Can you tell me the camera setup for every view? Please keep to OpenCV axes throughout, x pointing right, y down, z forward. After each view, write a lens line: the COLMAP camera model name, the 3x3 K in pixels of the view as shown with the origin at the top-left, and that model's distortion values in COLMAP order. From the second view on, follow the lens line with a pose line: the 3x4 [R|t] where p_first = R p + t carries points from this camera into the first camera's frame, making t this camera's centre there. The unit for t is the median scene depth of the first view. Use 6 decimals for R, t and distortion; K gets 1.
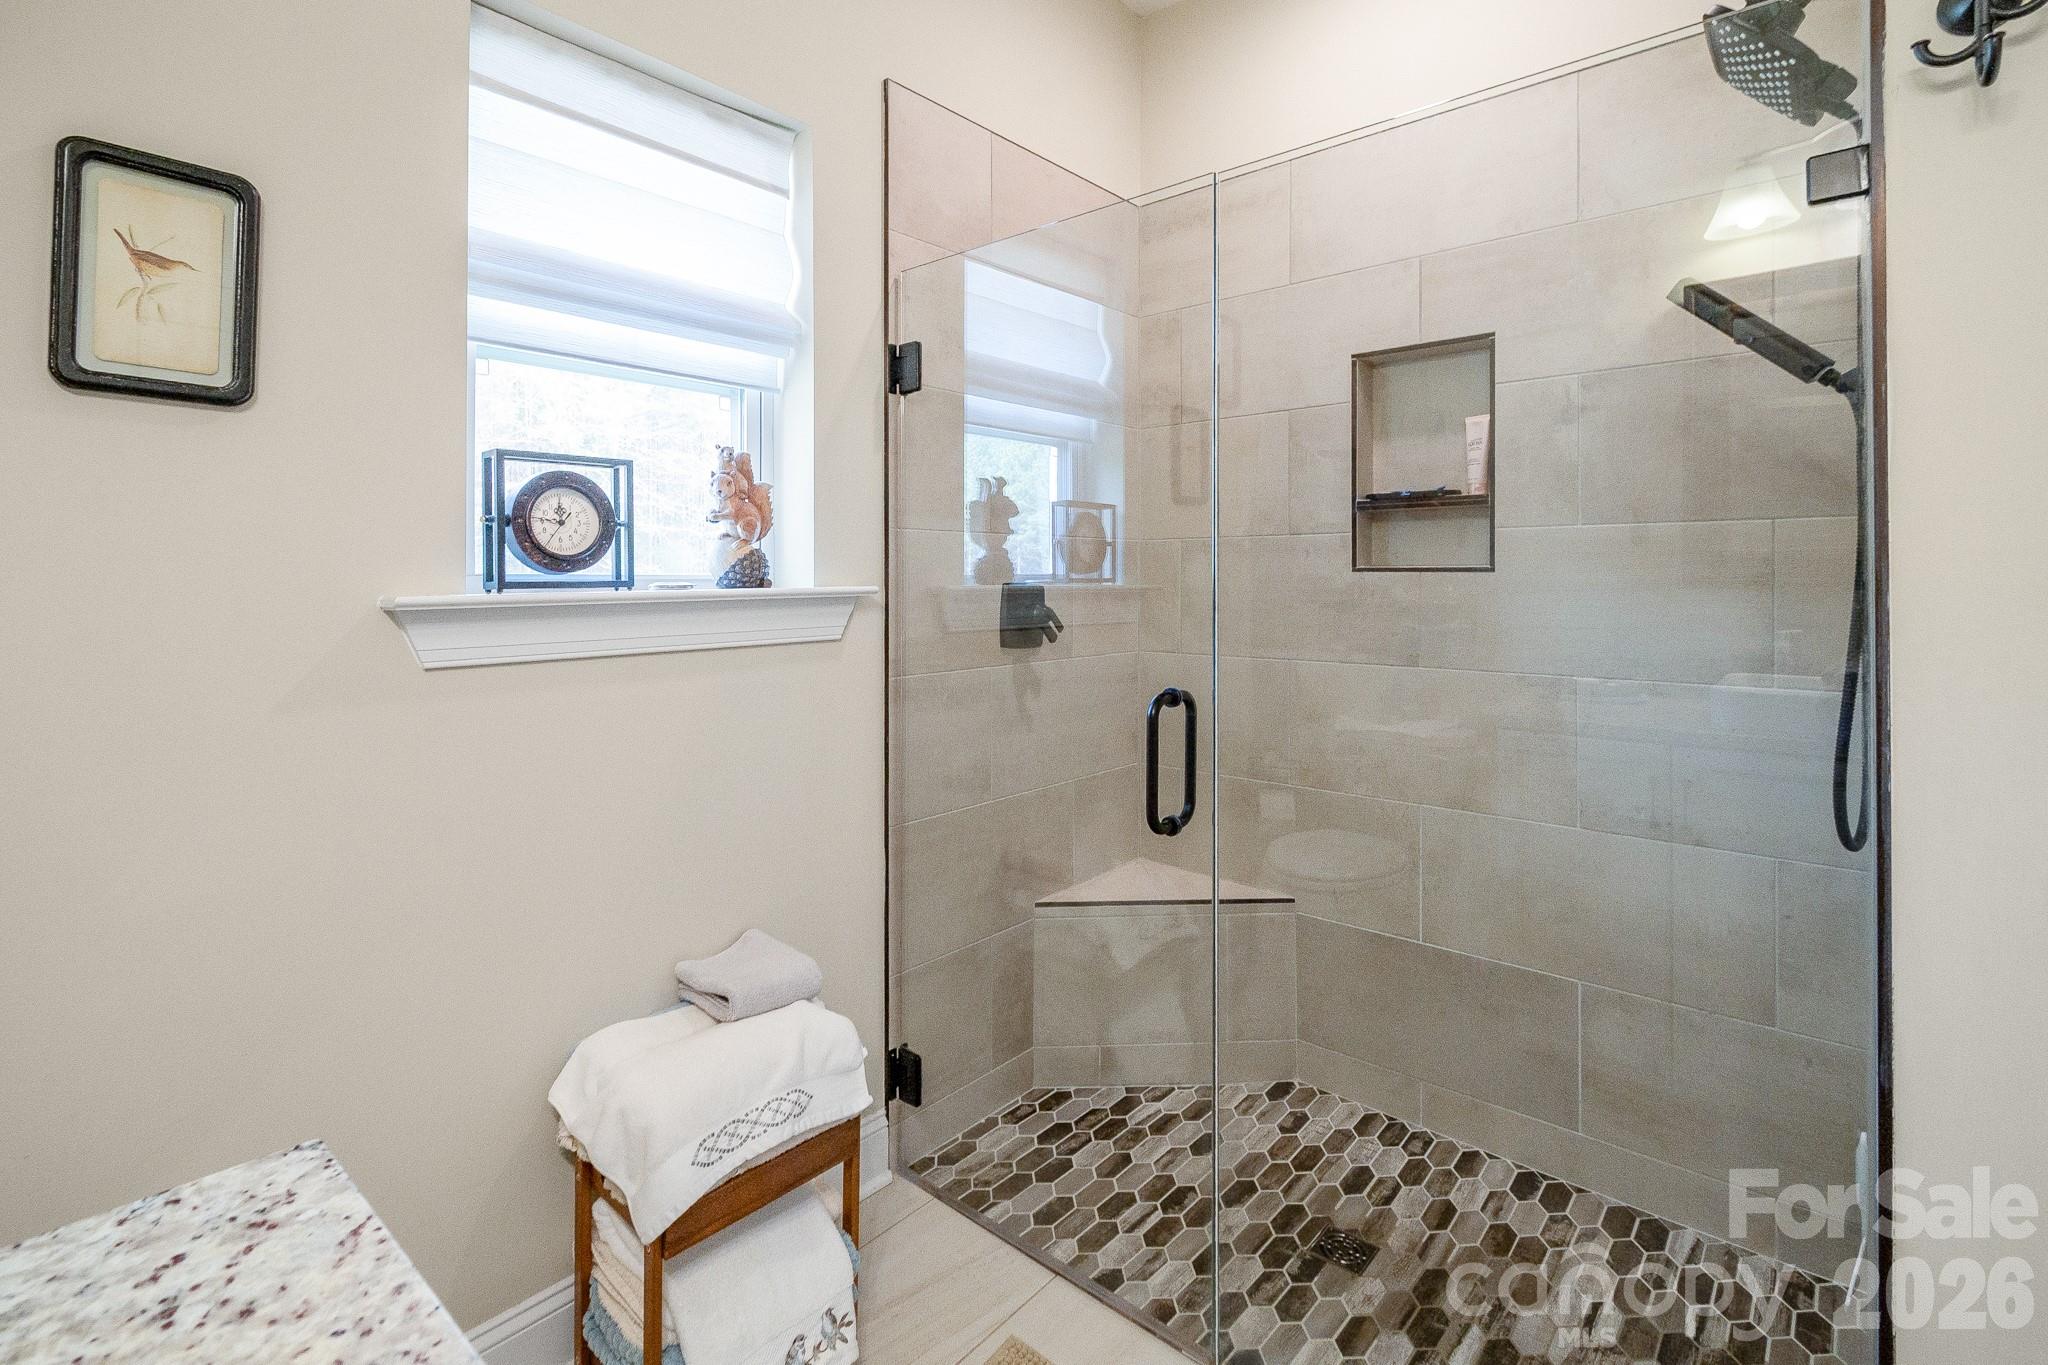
lens RADIAL K [[959.1, 0, 1023.3], [0, 959.1, 568.6], [0, 0, 1]] dist [-0.001534, -0.000192]
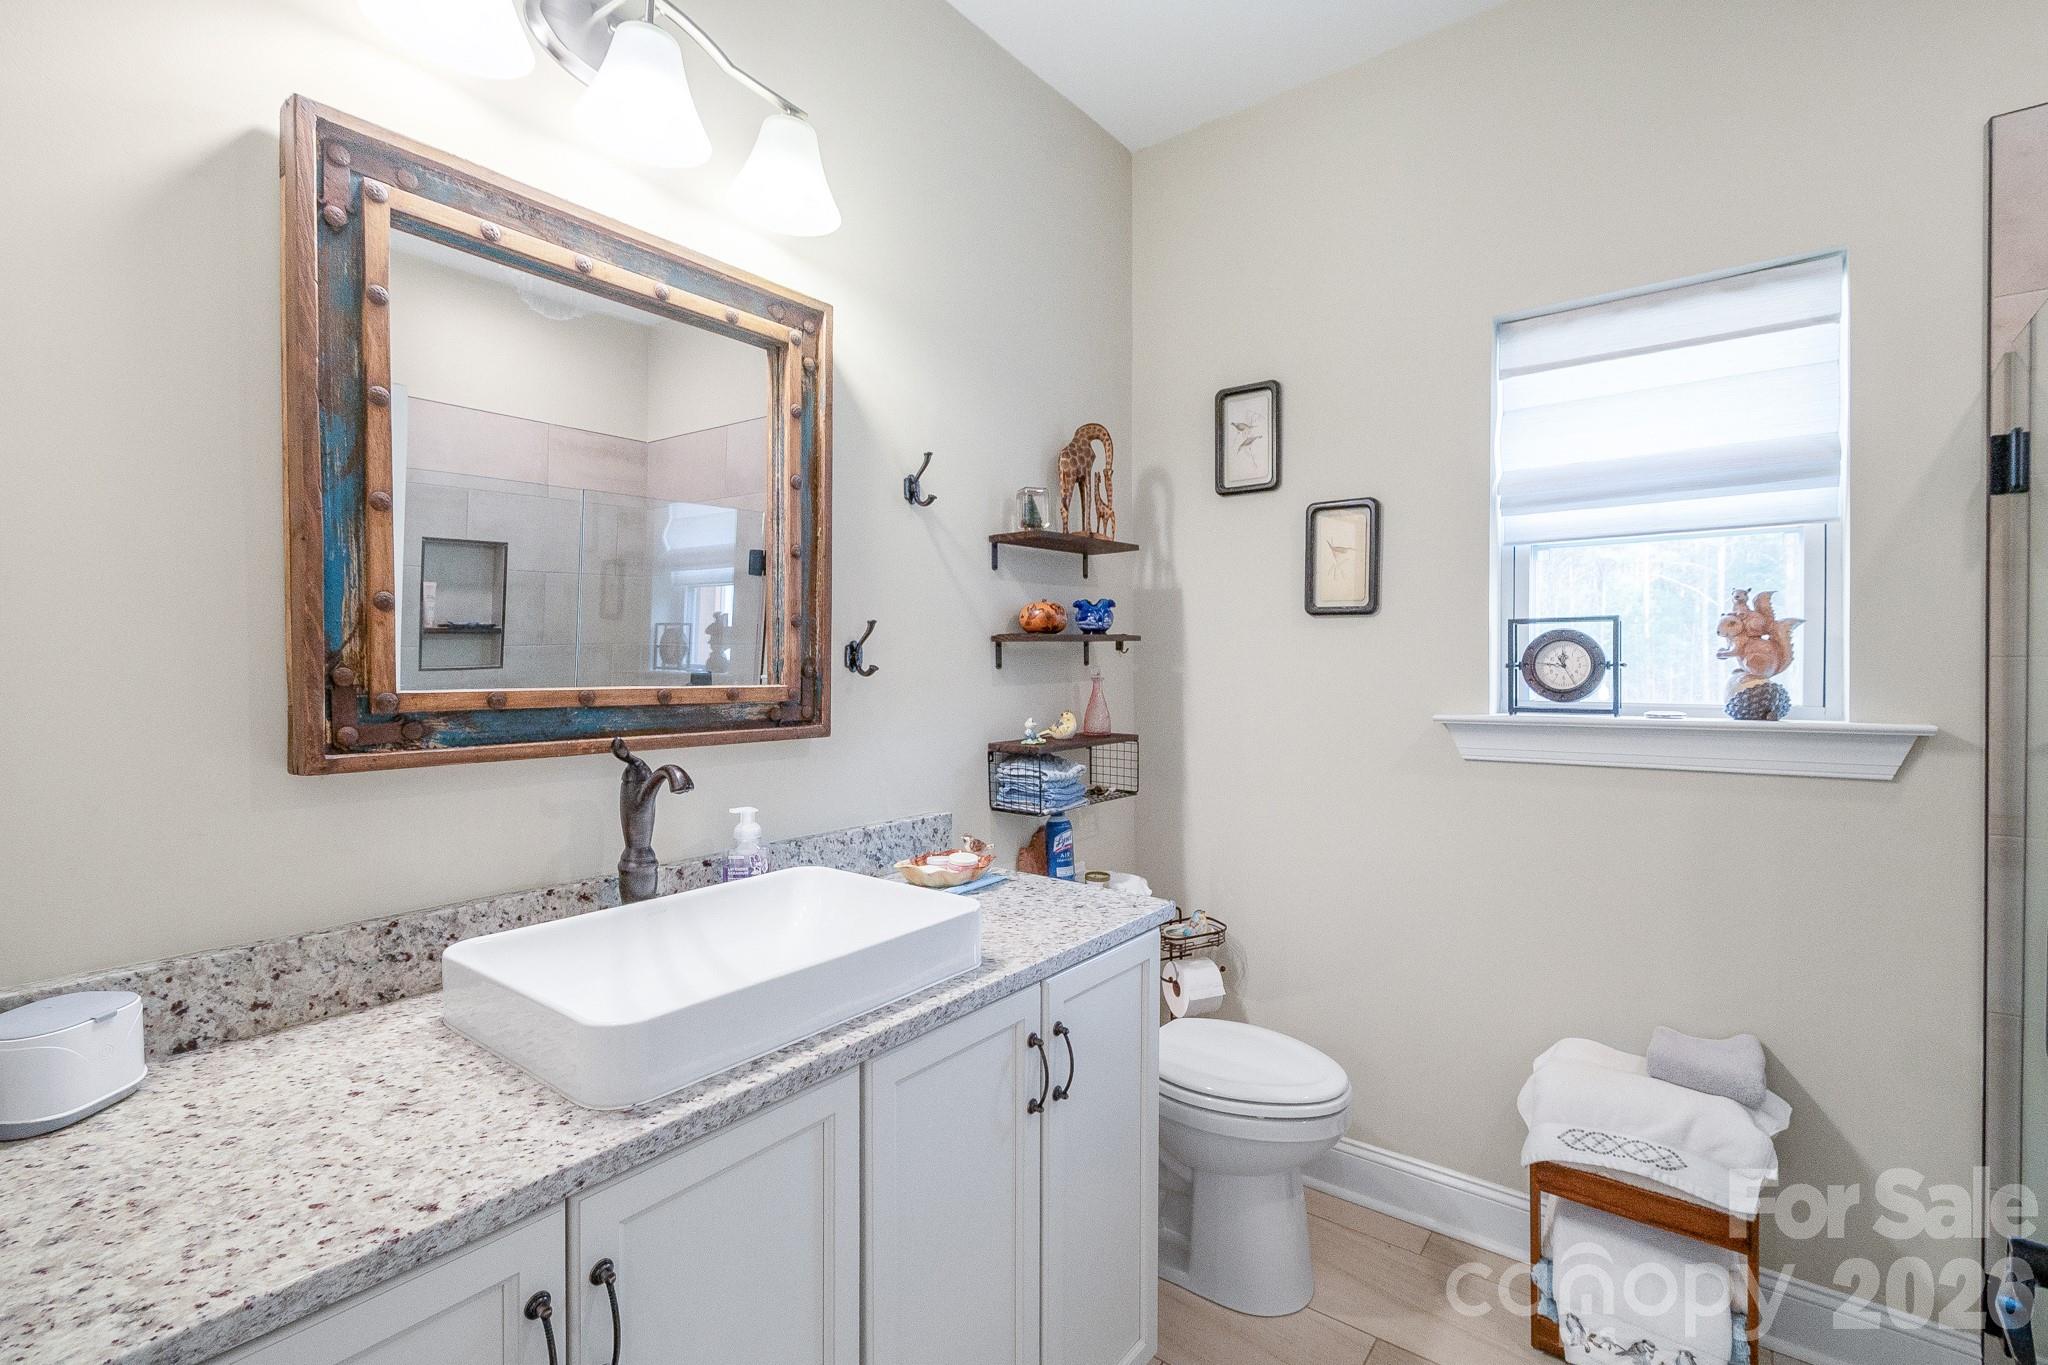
lens RADIAL K [[919.3, 0, 1025.7], [0, 919.3, 668.9], [0, 0, 1]] dist [0.003302, -0.000097]
pose [[0.052295, 0.004158, -0.998623, 0.788057], [0.011548, 0.999922, 0.004768, -0.056993], [0.998565, -0.011782, 0.052243, 0.145873]]
